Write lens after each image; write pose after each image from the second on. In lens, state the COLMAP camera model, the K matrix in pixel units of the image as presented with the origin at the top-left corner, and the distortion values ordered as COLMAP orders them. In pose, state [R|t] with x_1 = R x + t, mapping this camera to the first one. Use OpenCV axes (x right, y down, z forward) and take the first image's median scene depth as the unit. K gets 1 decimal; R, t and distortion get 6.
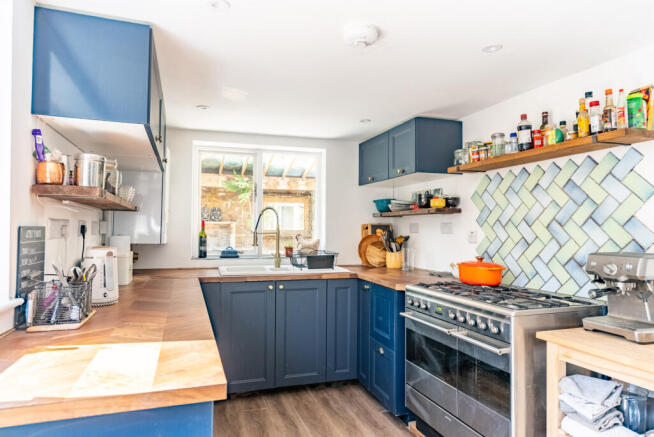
lens RADIAL K [[407.7, 0, 326.3], [0, 407.7, 221.7], [0, 0, 1]] dist [-0.006846, 0.001734]
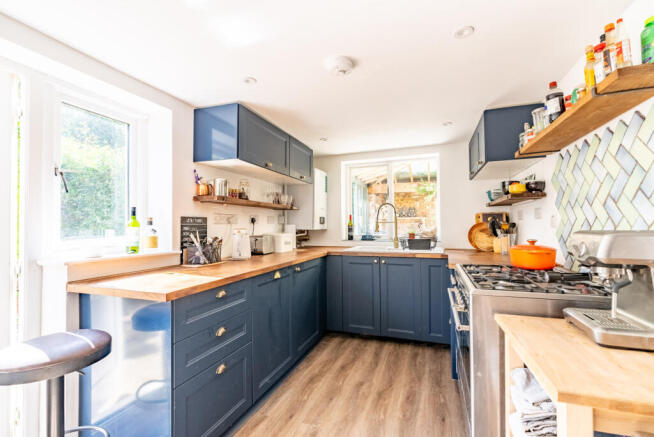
lens RADIAL K [[298.6, 0, 328.4], [0, 298.6, 220.4], [0, 0, 1]] dist [-0.001345, -0.000144]
pose [[0.783643, -0.022975, -0.620786, 0.380032], [0.023739, 0.999693, -0.007031, 0.028770], [0.620757, -0.009227, 0.783949, 0.124415]]
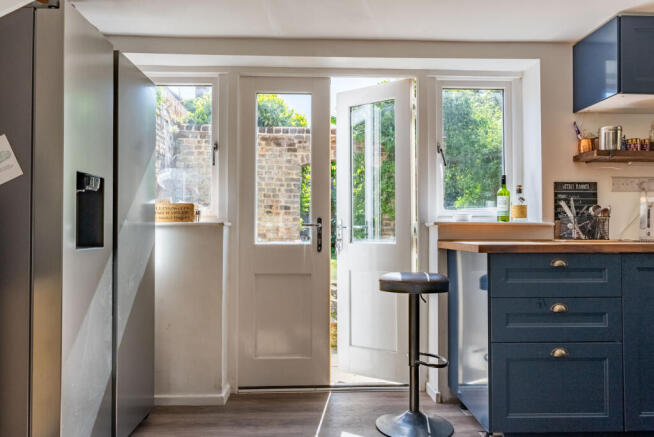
lens RADIAL K [[434.4, 0, 325.6], [0, 434.4, 218.9], [0, 0, 1]] dist [-0.002057, -0.001785]
pose [[-0.284538, -0.027567, -0.958268, 0.620296], [0.015317, 0.999328, -0.033296, 0.103364], [0.958542, -0.024152, -0.283924, 0.277127]]
